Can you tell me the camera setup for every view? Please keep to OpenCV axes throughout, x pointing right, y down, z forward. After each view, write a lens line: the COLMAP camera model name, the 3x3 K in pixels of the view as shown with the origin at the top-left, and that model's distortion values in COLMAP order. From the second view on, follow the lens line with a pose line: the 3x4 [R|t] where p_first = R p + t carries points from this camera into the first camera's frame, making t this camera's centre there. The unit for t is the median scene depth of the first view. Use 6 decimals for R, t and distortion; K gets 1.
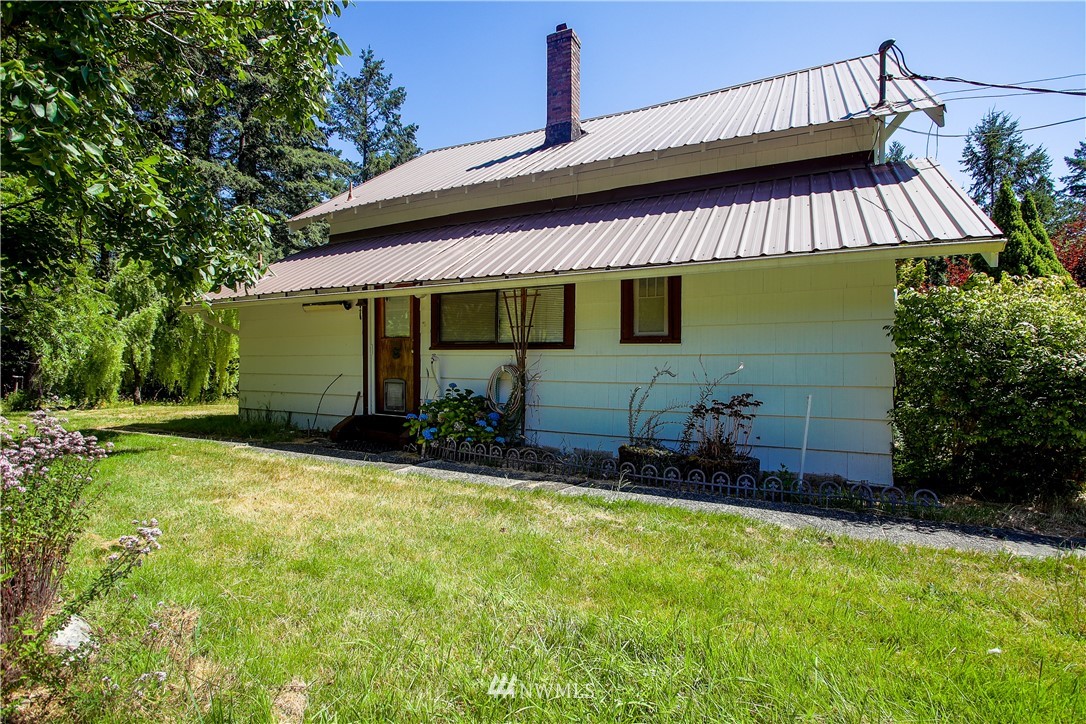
lens RADIAL K [[514.9, 0, 543.0], [0, 514.9, 362.0], [0, 0, 1]] dist [0.007988, -0.001356]
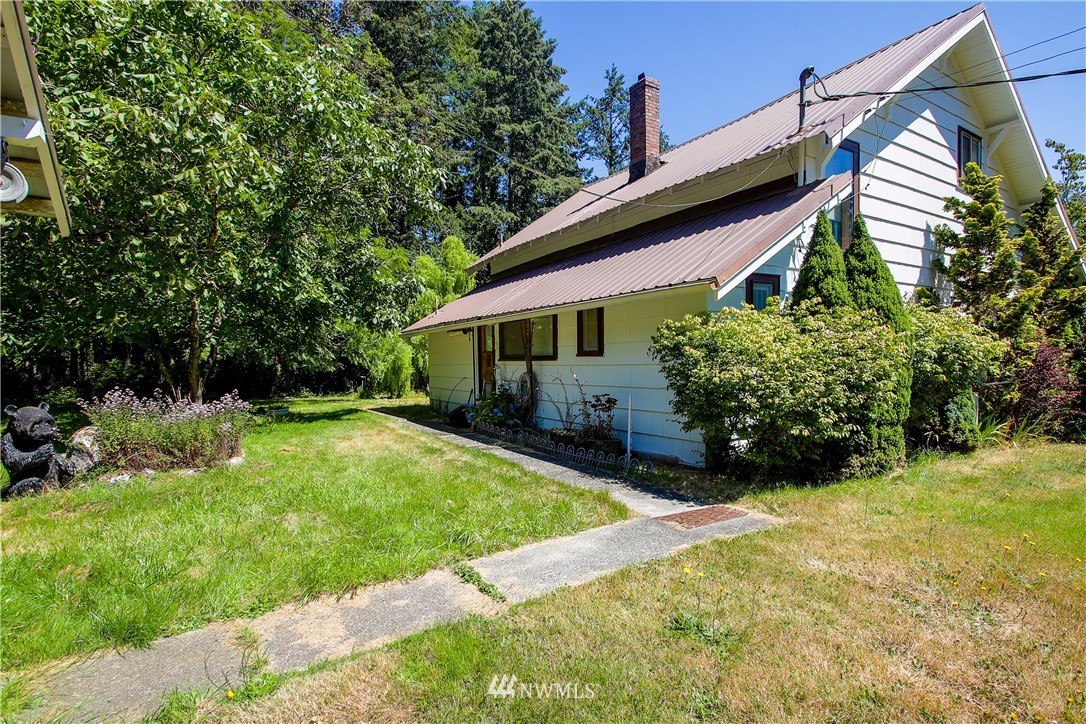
lens RADIAL K [[519.4, 0, 543.0], [0, 519.4, 362.0], [0, 0, 1]] dist [0.037533, -0.000220]
pose [[0.862709, -0.020510, -0.505284, 0.569714], [0.026113, 0.999651, 0.004008, -0.021124], [0.505025, -0.016652, 0.862944, -0.189451]]
